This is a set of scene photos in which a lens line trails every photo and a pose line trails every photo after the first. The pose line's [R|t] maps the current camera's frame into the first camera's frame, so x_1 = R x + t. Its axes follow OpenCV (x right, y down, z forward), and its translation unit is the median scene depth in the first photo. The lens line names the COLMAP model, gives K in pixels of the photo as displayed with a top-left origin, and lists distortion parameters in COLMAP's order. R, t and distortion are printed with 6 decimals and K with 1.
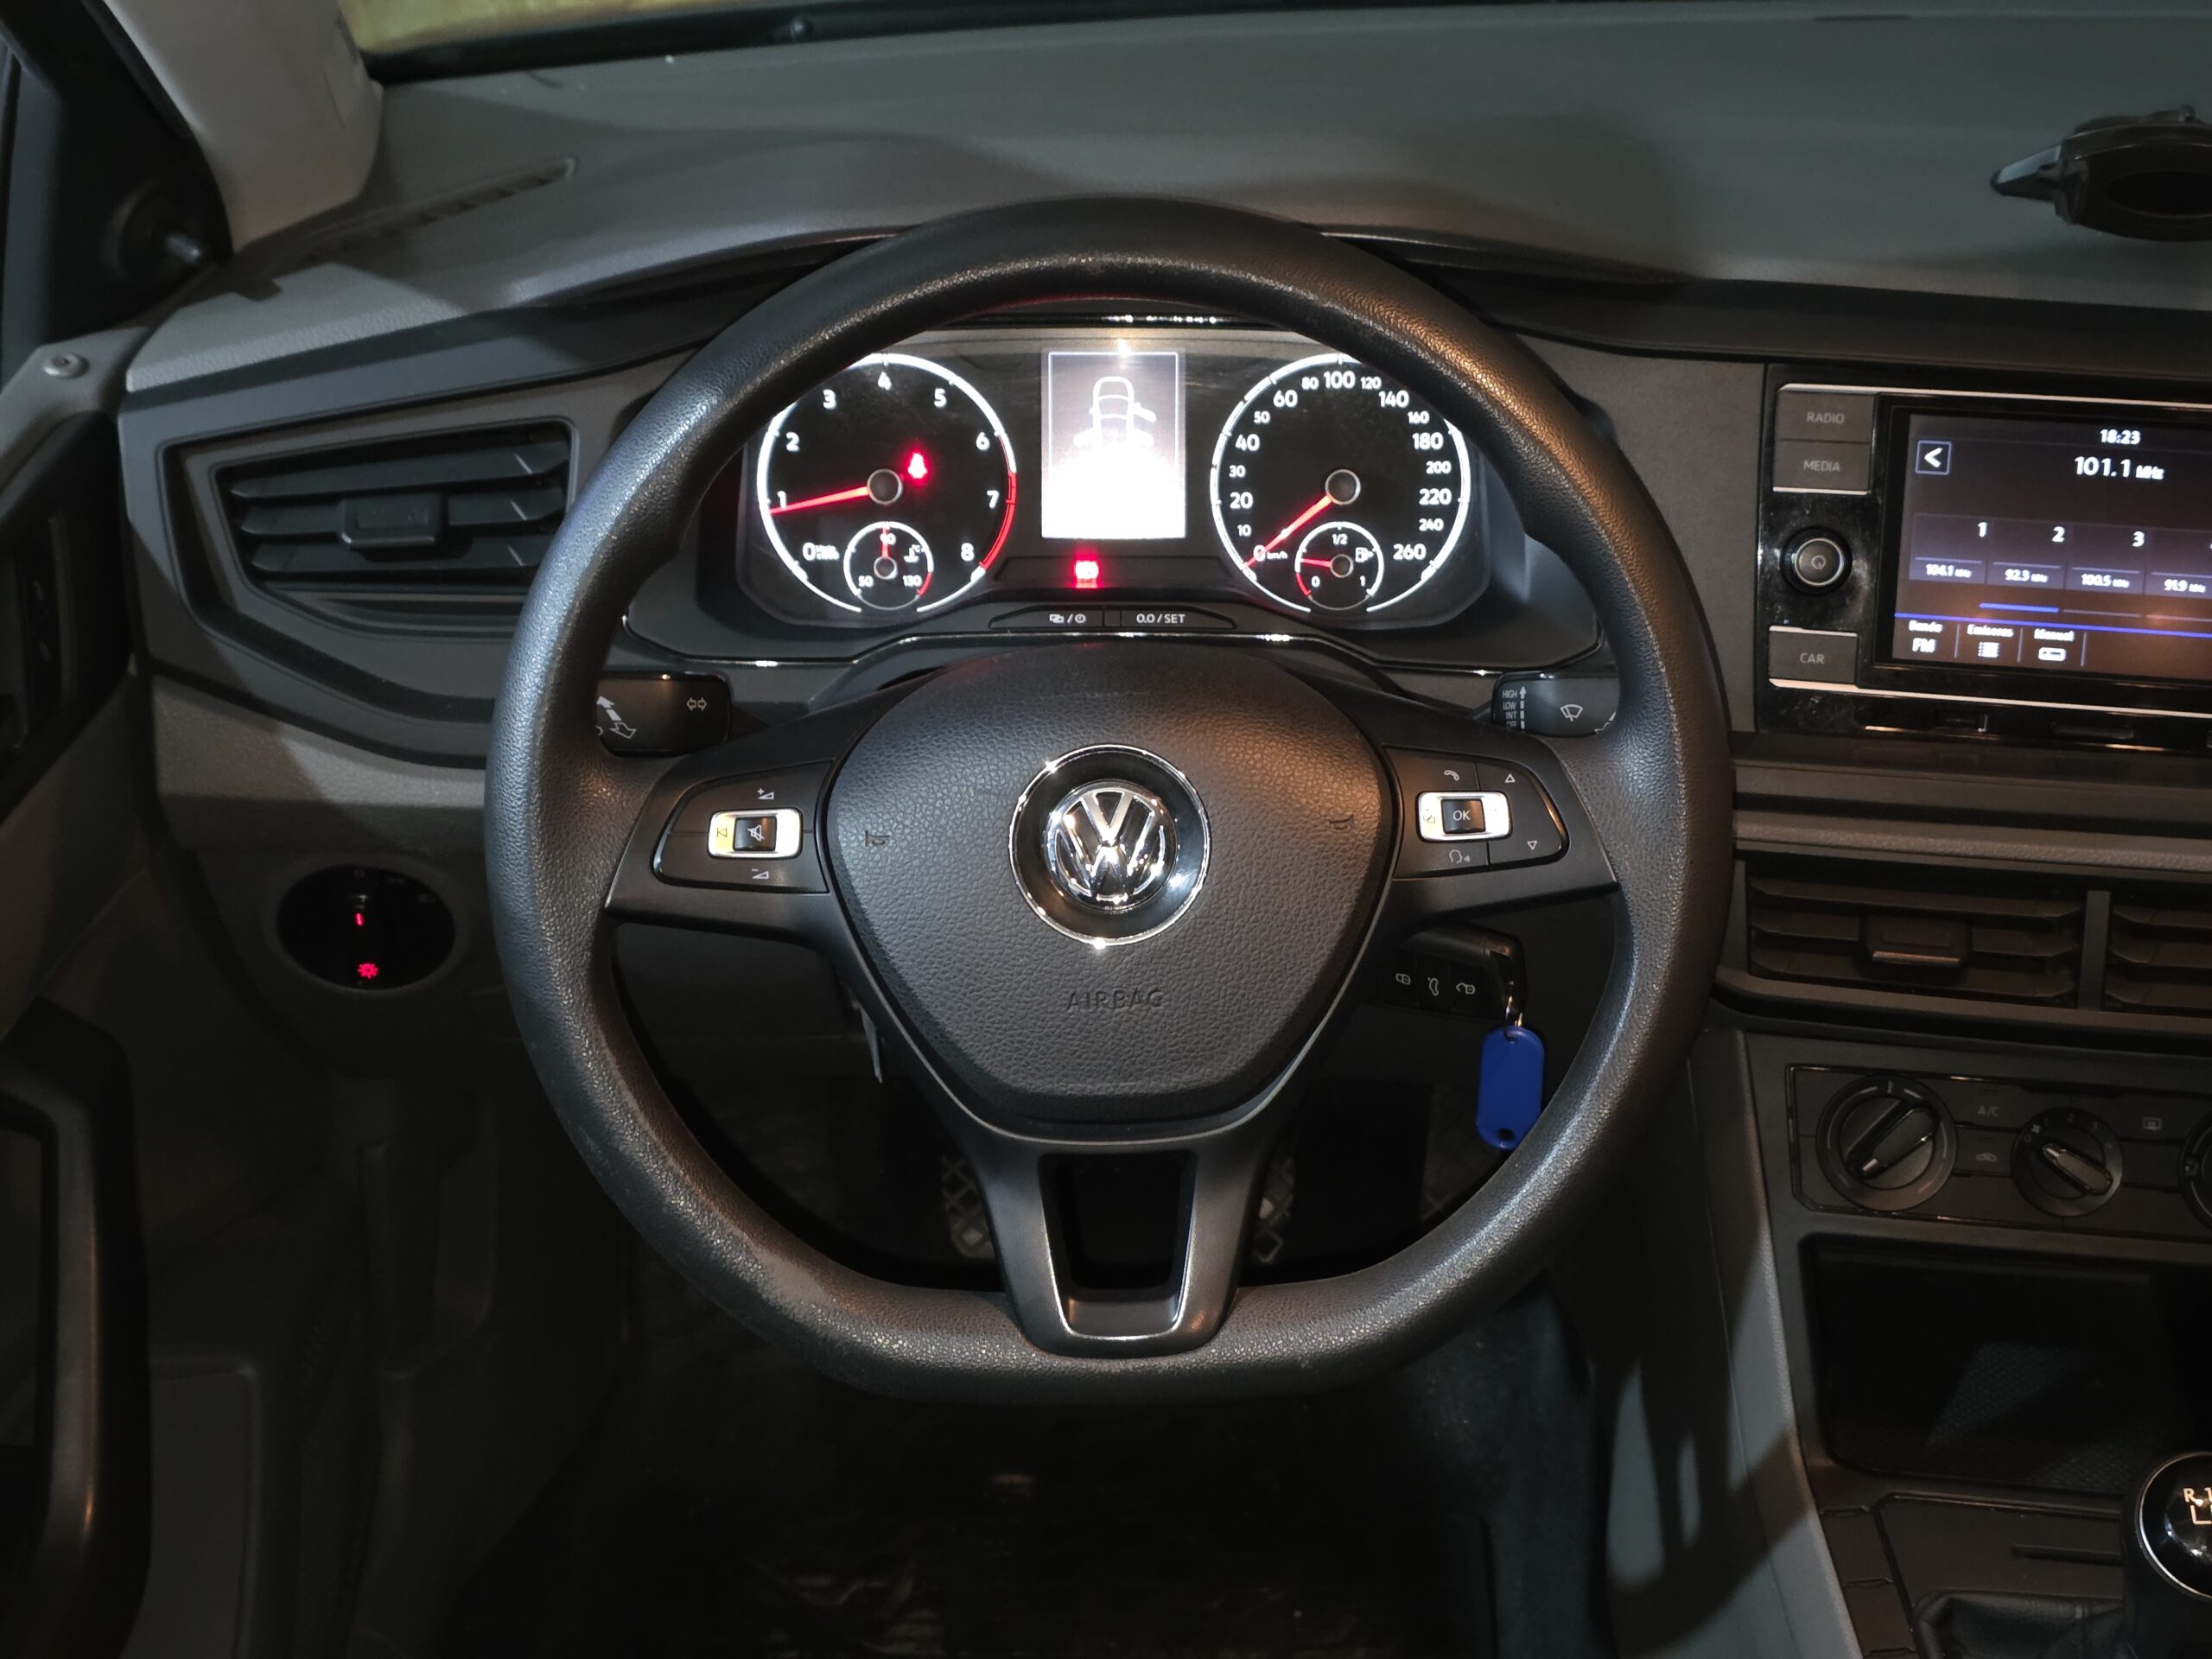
lens RADIAL K [[2974.5, 0, 1103.4], [0, 2974.5, 843.5], [0, 0, 1]] dist [0.196048, -0.489427]
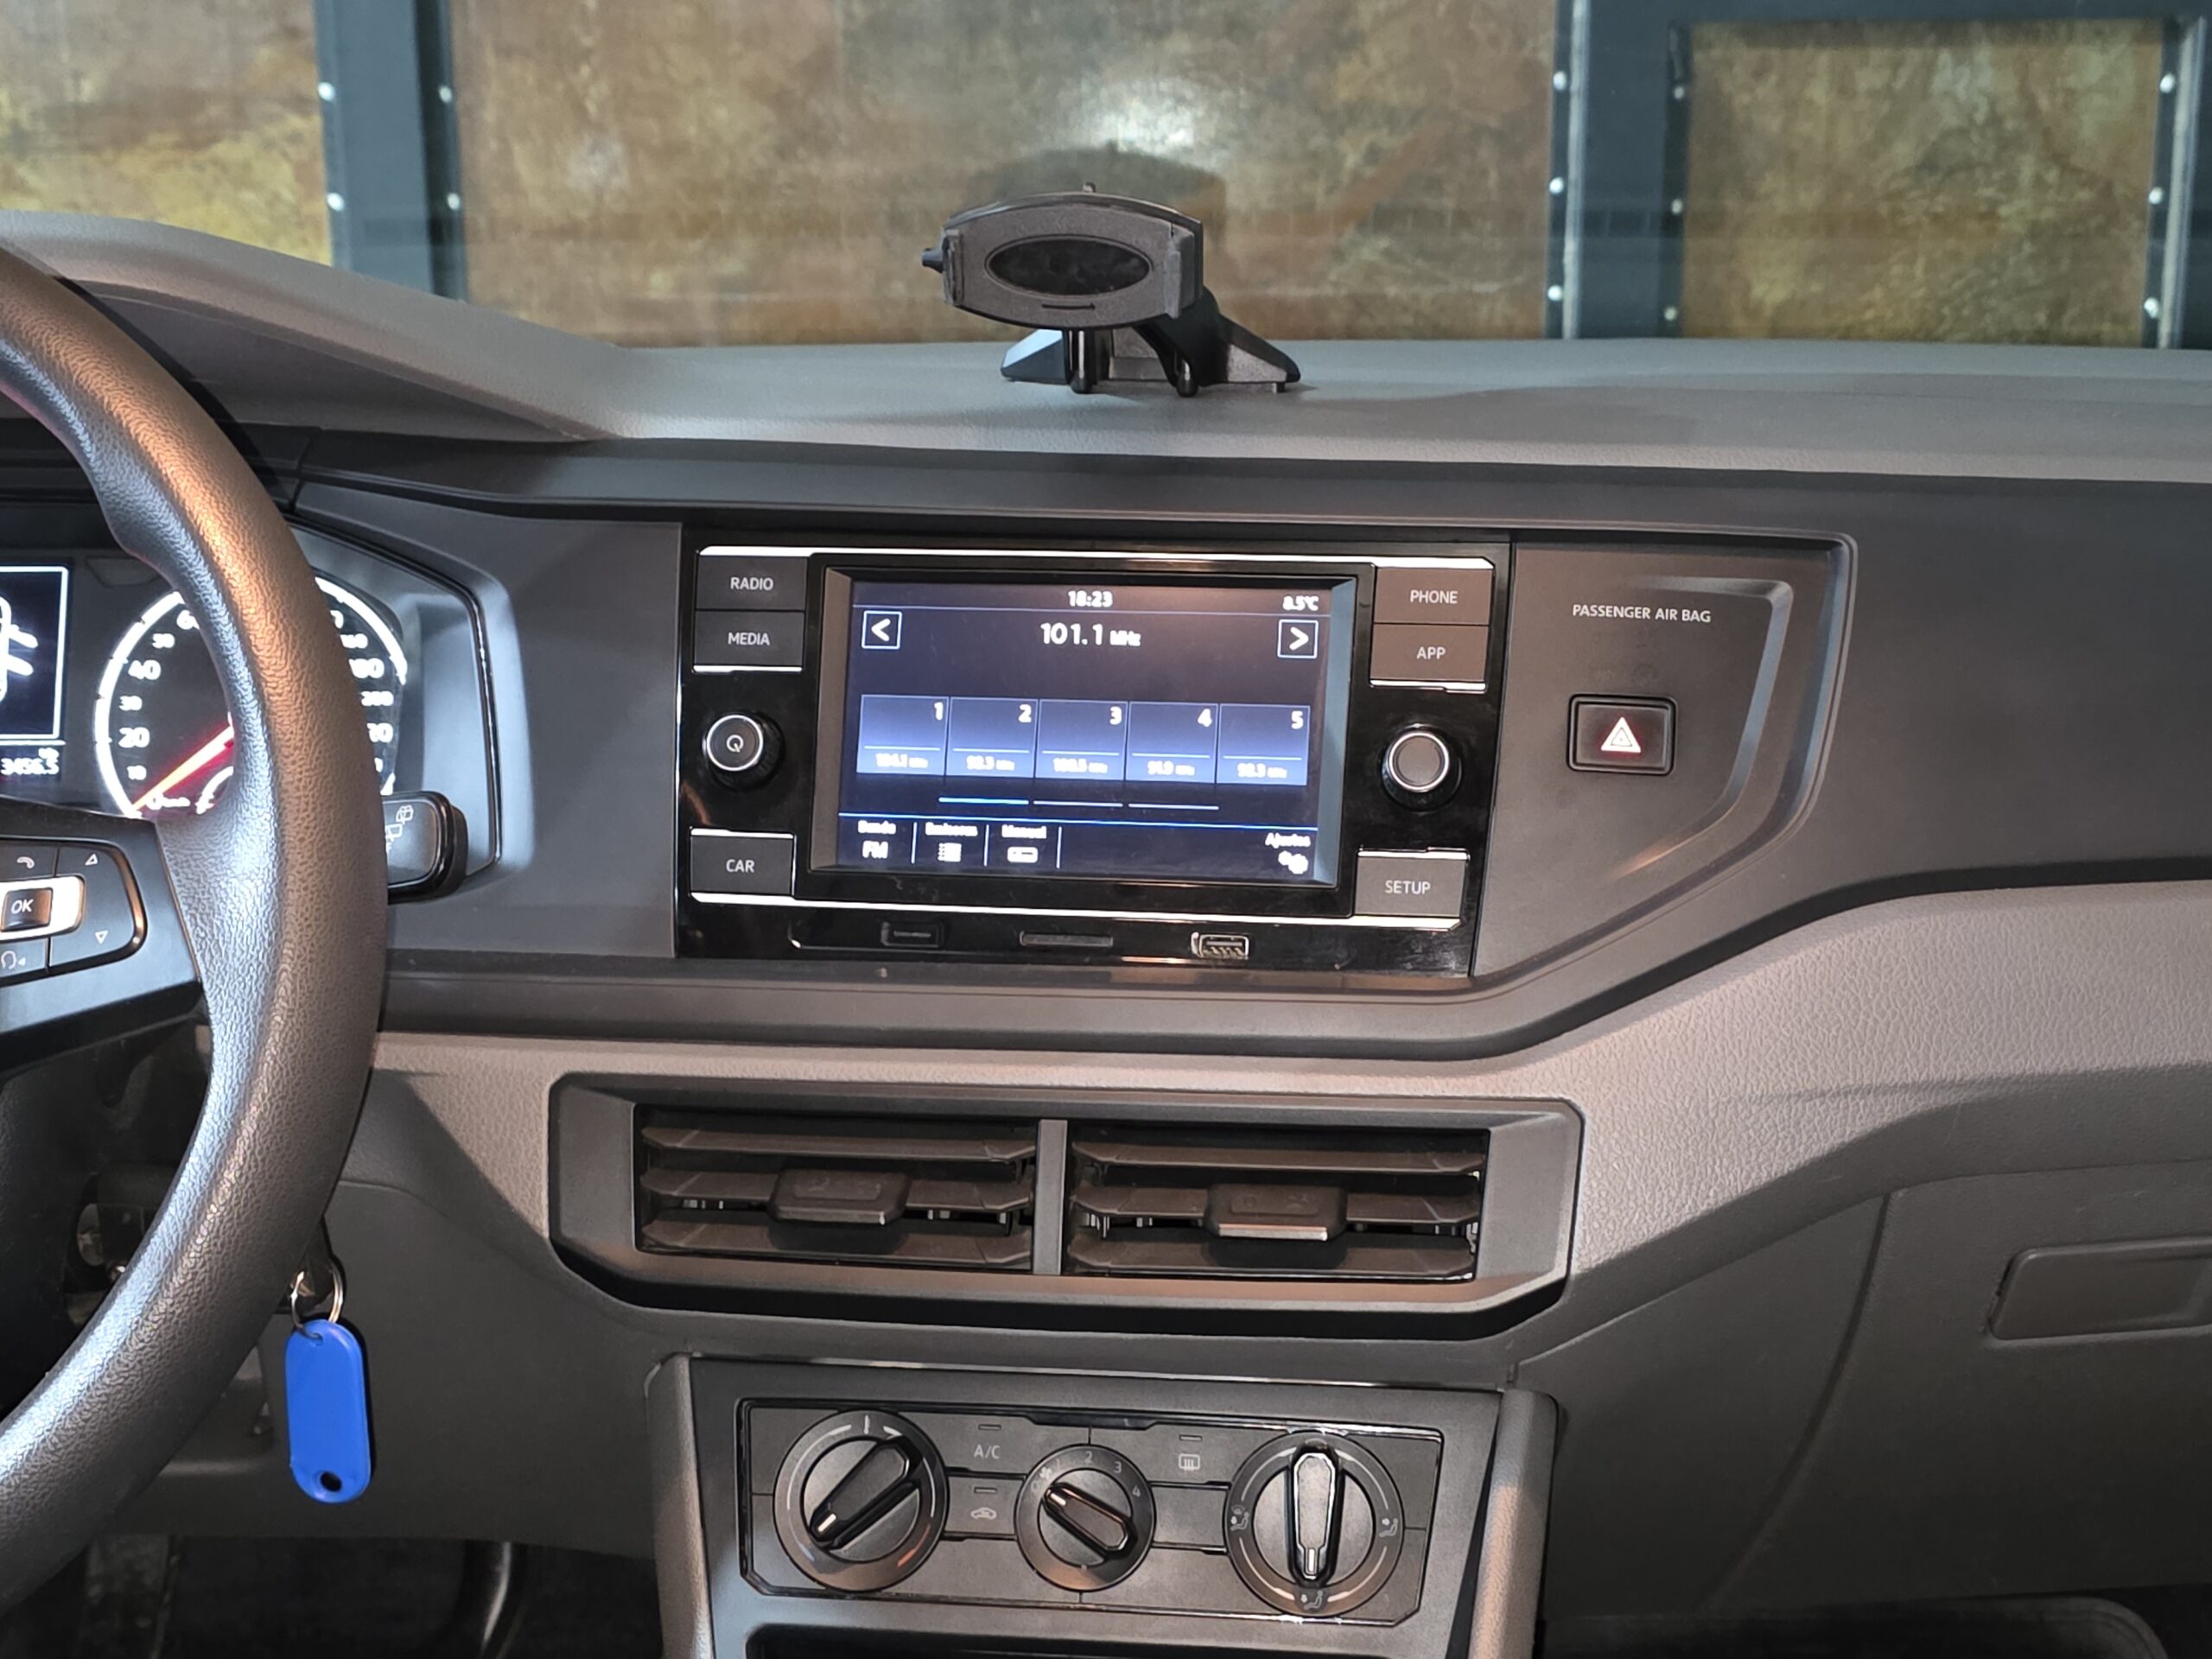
lens RADIAL K [[2998.4, 0, 1106.0], [0, 2998.4, 829.5], [0, 0, 1]] dist [0.073826, -0.030725]
pose [[0.999923, -0.007263, 0.010054, 0.326982], [0.009917, 0.955028, -0.296349, 0.170120], [-0.007449, 0.296426, 0.955027, 0.223349]]
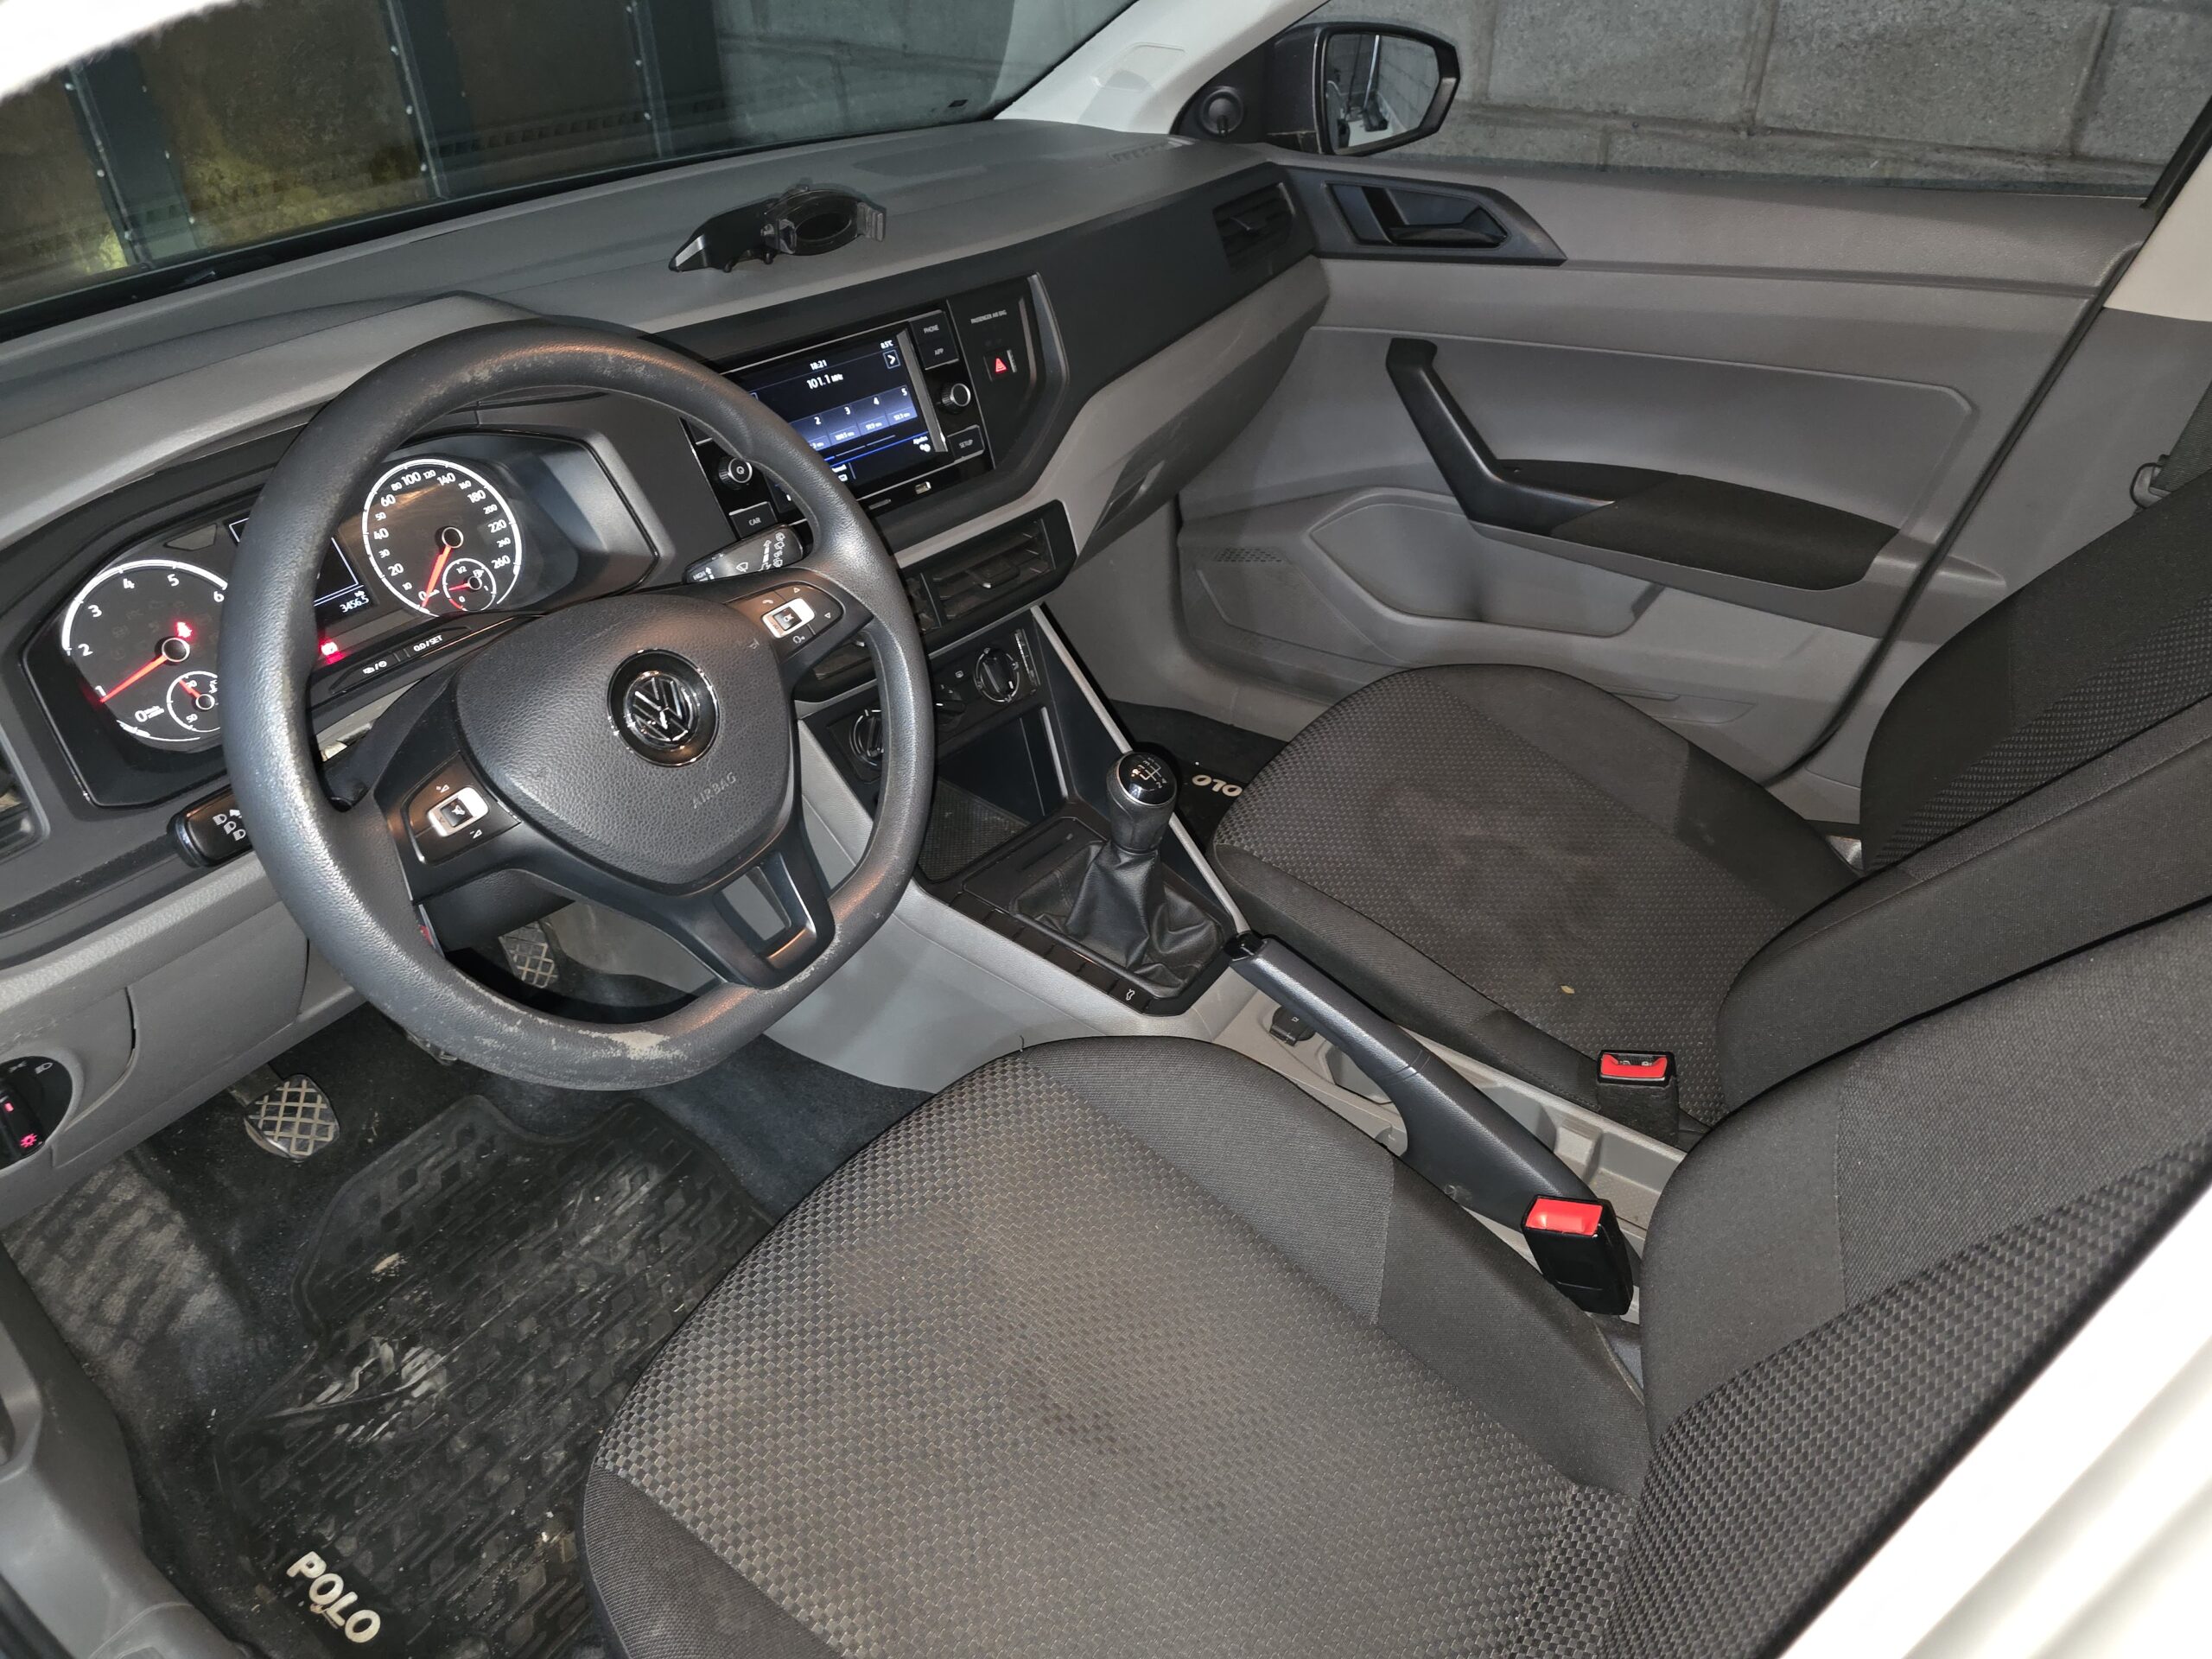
lens RADIAL K [[1495.1, 0, 1106.0], [0, 1495.1, 829.5], [0, 0, 1]] dist [0.048822, -0.042574]
pose [[0.559604, -0.482753, 0.673642, -0.373441], [0.437248, 0.862476, 0.254850, -0.037835], [-0.704030, 0.151934, 0.693728, 0.213465]]
